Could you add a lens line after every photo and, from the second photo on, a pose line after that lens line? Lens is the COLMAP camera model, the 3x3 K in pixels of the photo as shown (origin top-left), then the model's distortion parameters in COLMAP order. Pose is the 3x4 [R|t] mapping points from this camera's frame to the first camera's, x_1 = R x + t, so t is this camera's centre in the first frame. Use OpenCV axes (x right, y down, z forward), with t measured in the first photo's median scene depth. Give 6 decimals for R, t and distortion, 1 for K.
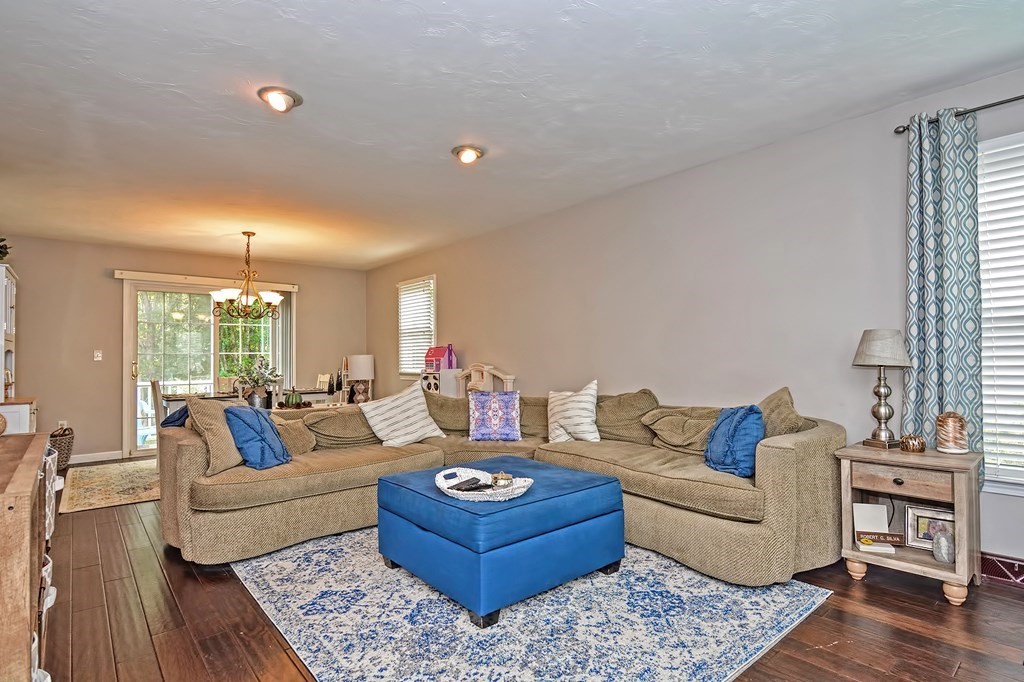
lens RADIAL K [[524.5, 0, 515.2], [0, 524.5, 344.8], [0, 0, 1]] dist [0.002629, -0.016023]
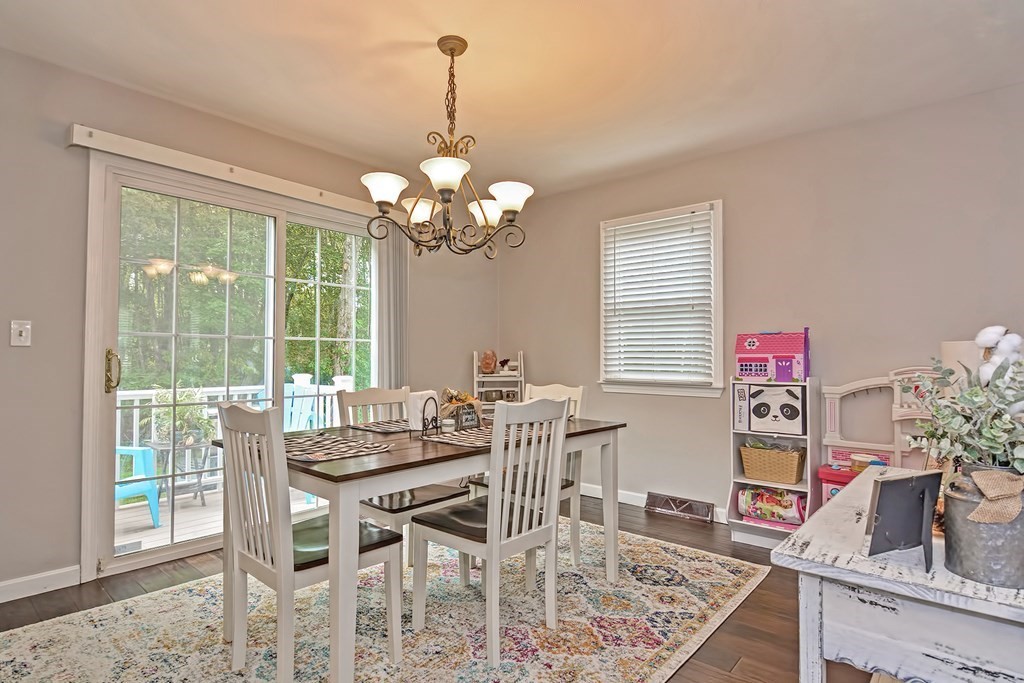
lens RADIAL K [[524.5, 0, 515.2], [0, 524.5, 345.3], [0, 0, 1]] dist [0.002629, -0.016023]
pose [[0.987858, 0.021358, 0.153886, -0.488387], [-0.021085, 0.999772, -0.003403, 0.023919], [-0.153924, 0.000117, 0.988083, 0.551376]]
